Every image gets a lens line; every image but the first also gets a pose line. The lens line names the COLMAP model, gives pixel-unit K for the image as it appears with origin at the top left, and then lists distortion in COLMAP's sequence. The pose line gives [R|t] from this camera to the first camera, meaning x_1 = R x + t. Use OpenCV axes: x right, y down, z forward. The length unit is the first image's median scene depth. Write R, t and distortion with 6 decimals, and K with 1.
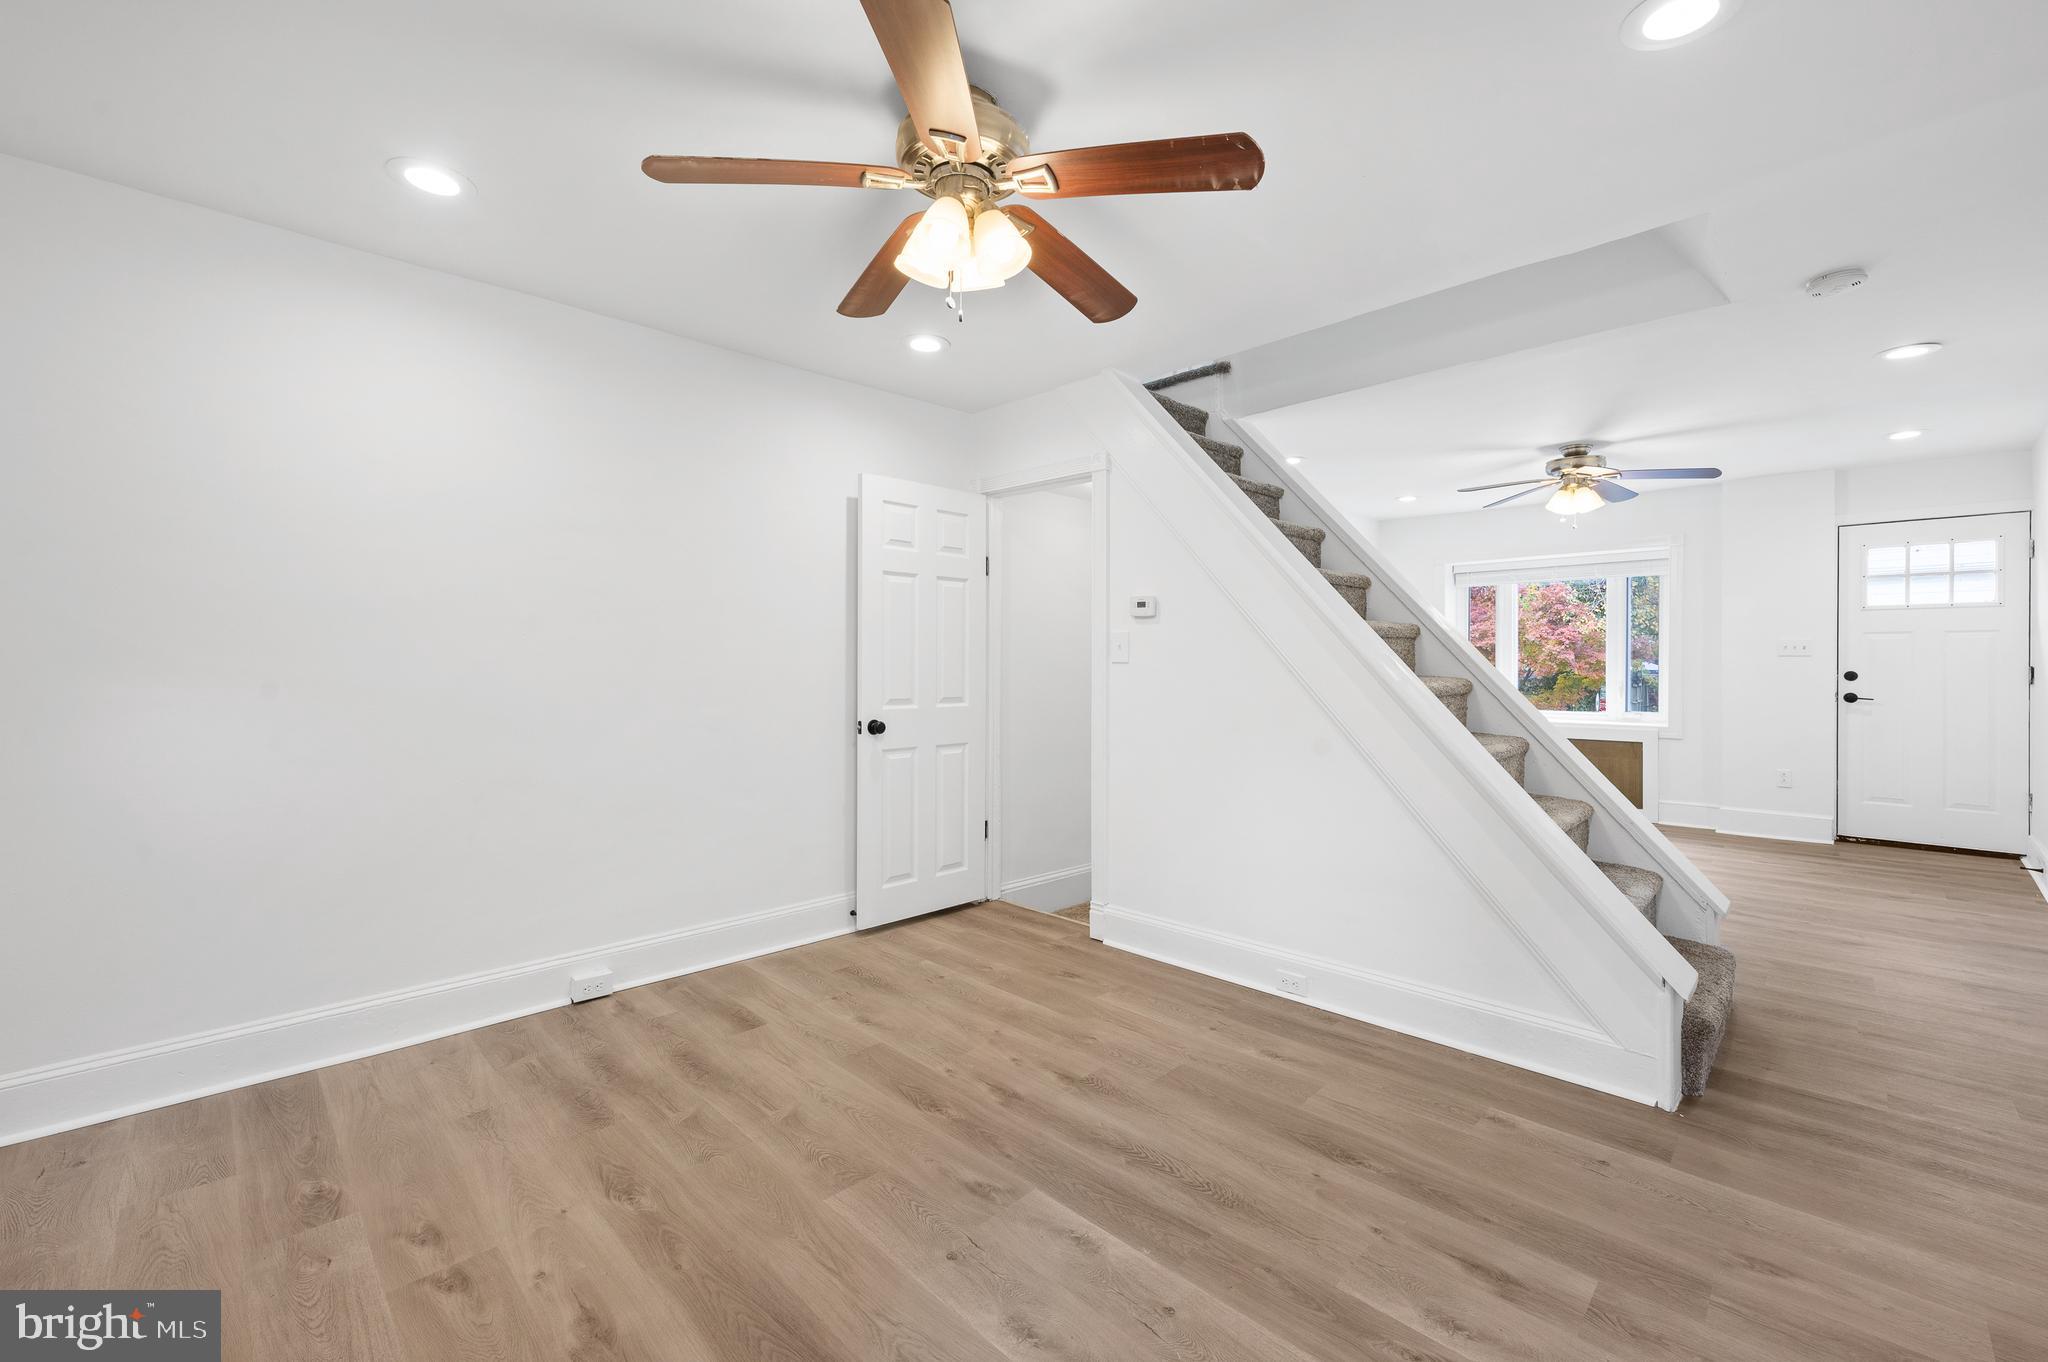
lens RADIAL K [[824.9, 0, 1031.1], [0, 824.9, 669.5], [0, 0, 1]] dist [-0.002410, 0.000869]
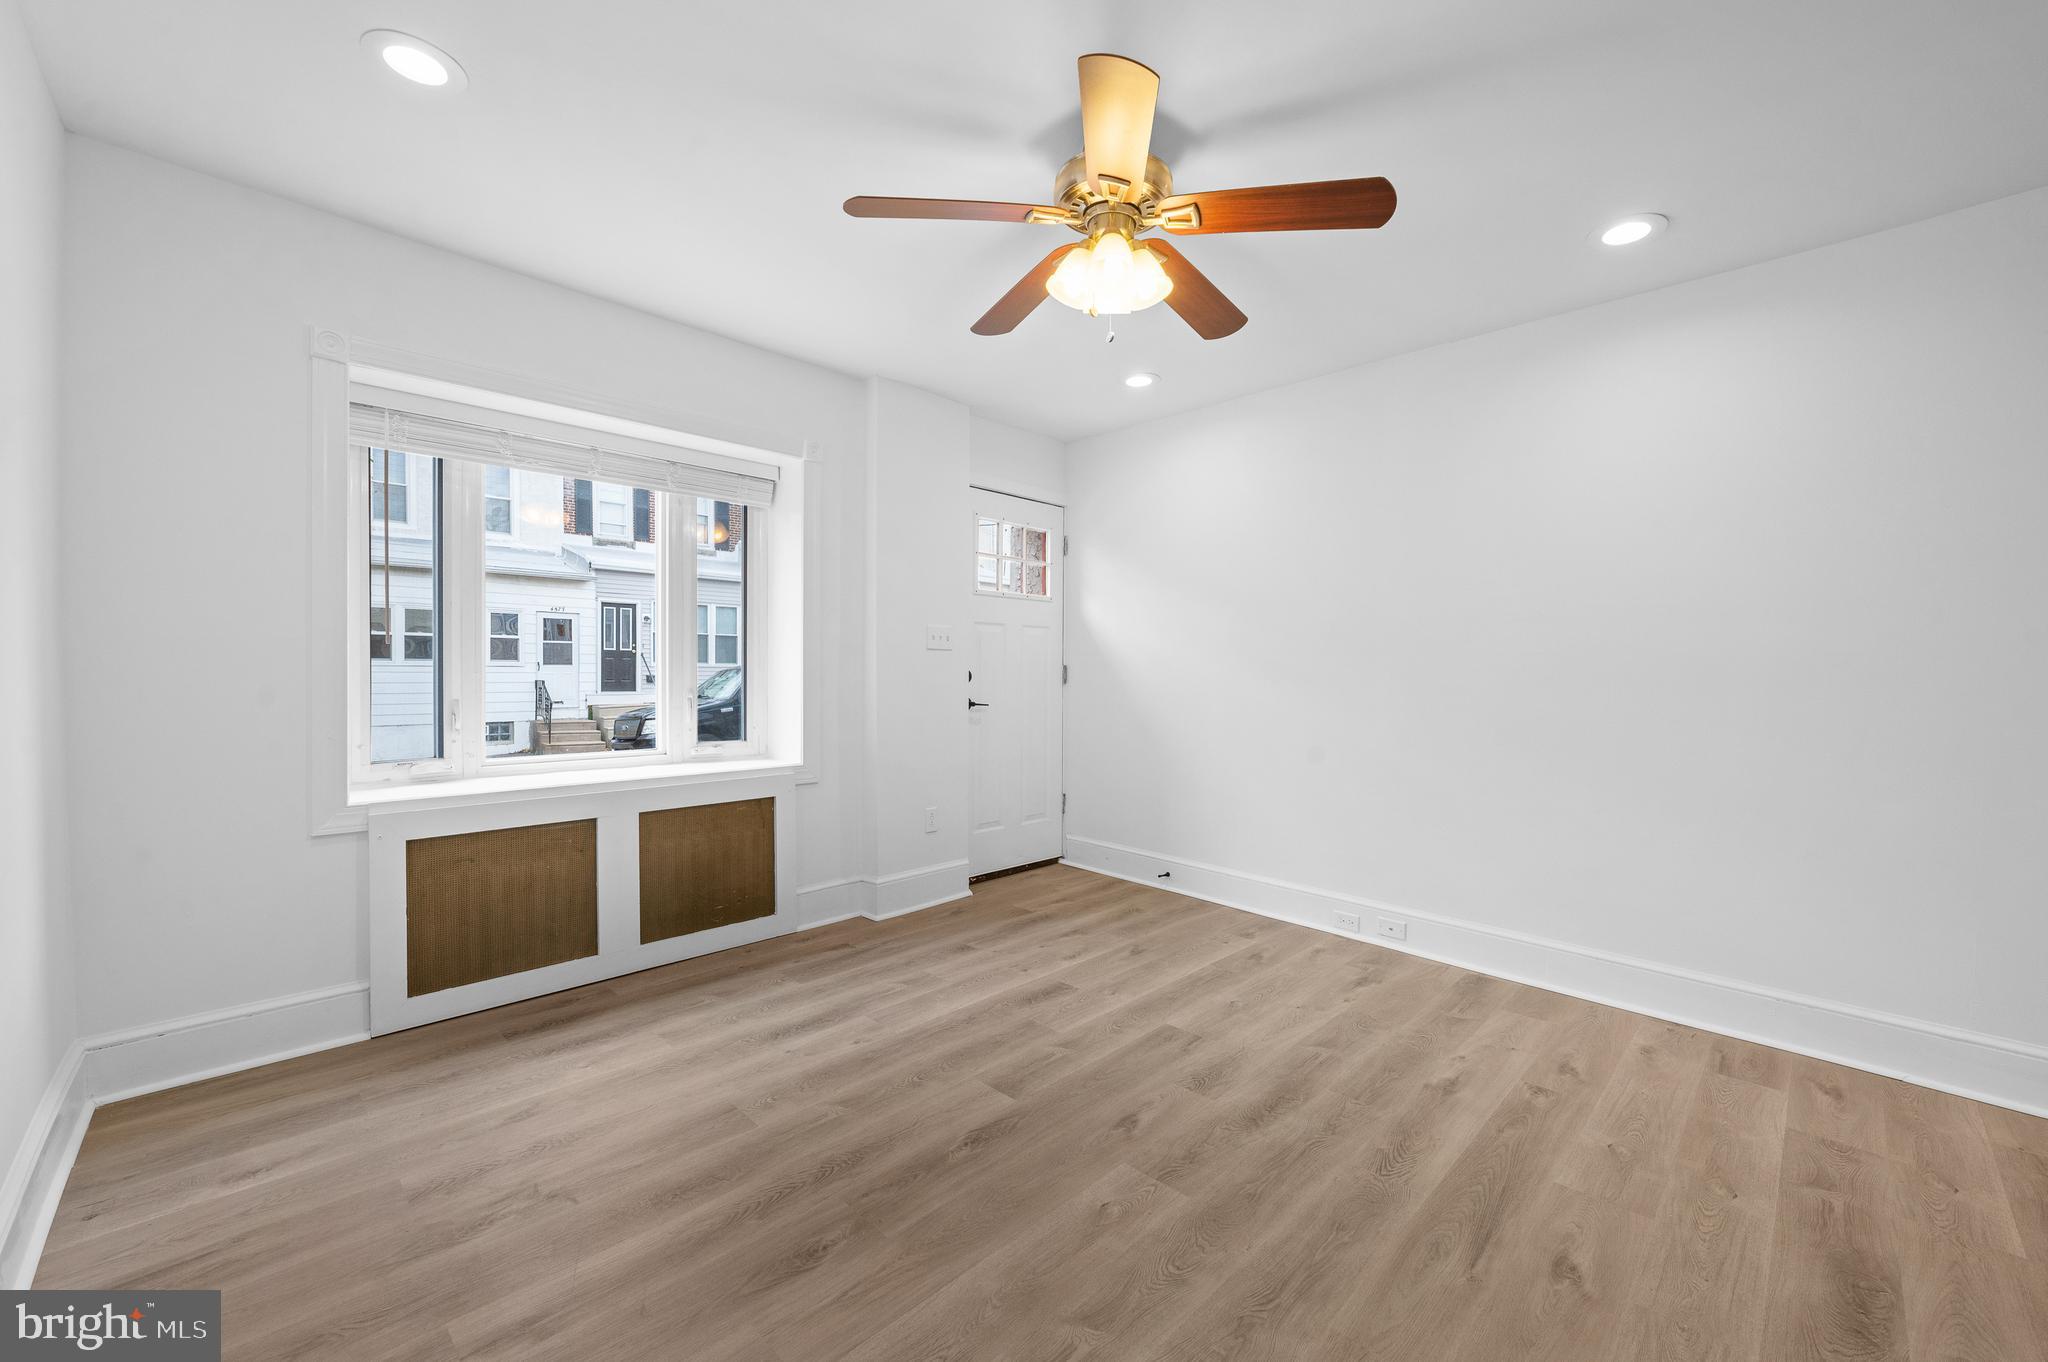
lens RADIAL K [[824.9, 0, 1038.2], [0, 824.9, 677.8], [0, 0, 1]] dist [-0.002410, 0.000869]
pose [[-0.004010, -0.012758, 0.999911, 0.317522], [-0.003671, 0.999912, 0.012744, -0.000001], [-0.999985, -0.003619, -0.004056, 1.459724]]
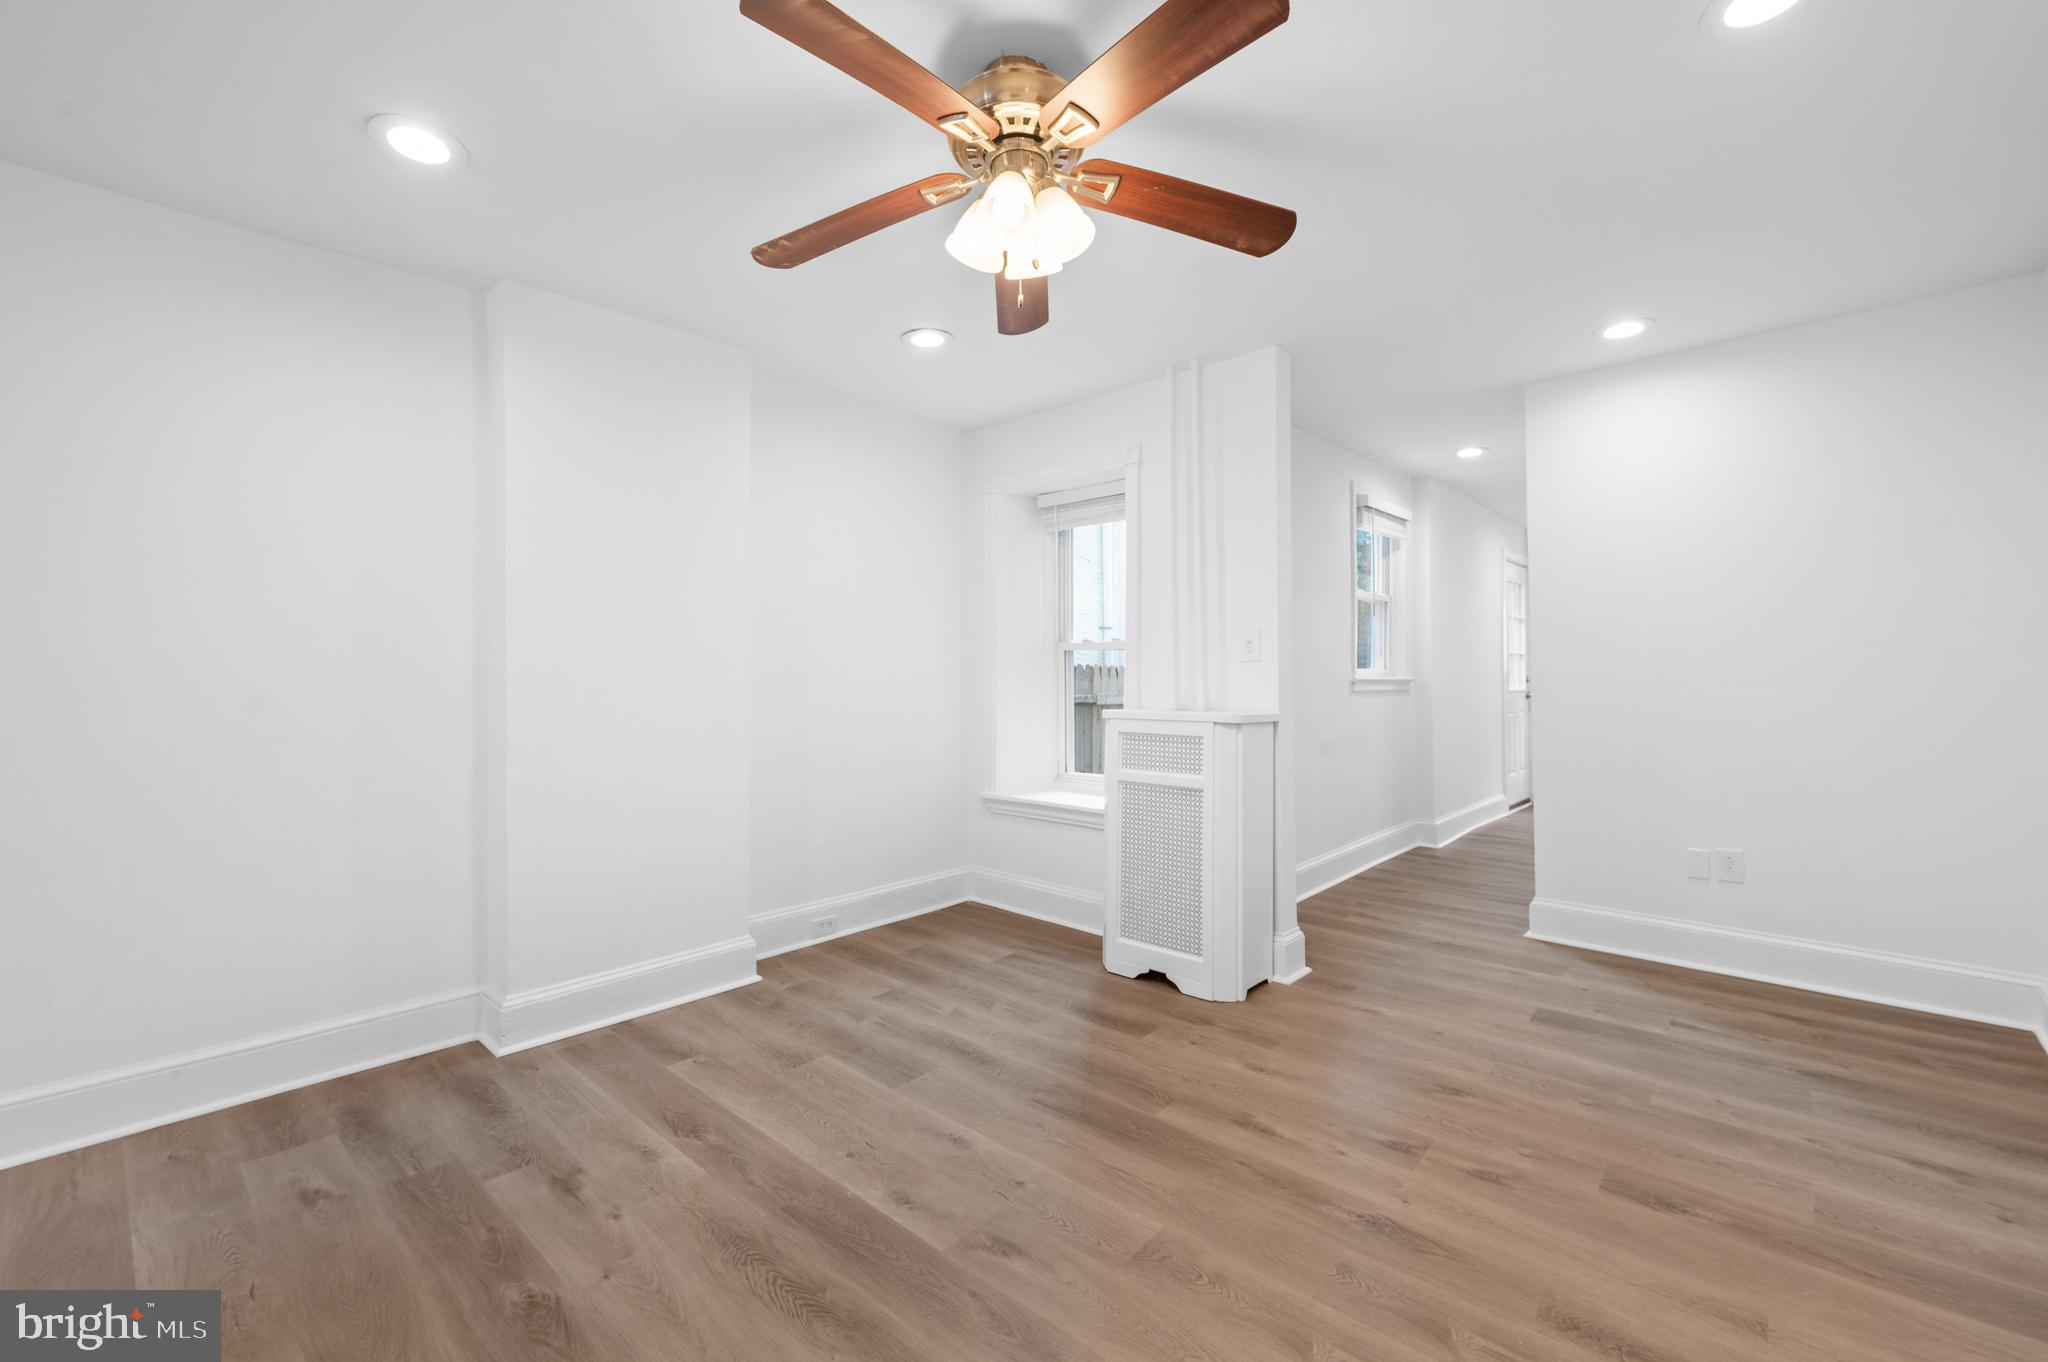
lens RADIAL K [[824.9, 0, 1024.2], [0, 824.9, 674.6], [0, 0, 1]] dist [-0.002410, 0.000869]
pose [[-0.998733, 0.003200, -0.050221, -0.022231], [0.003619, 0.999959, -0.008258, 0.003948], [0.050193, -0.008429, -0.998704, 1.033210]]
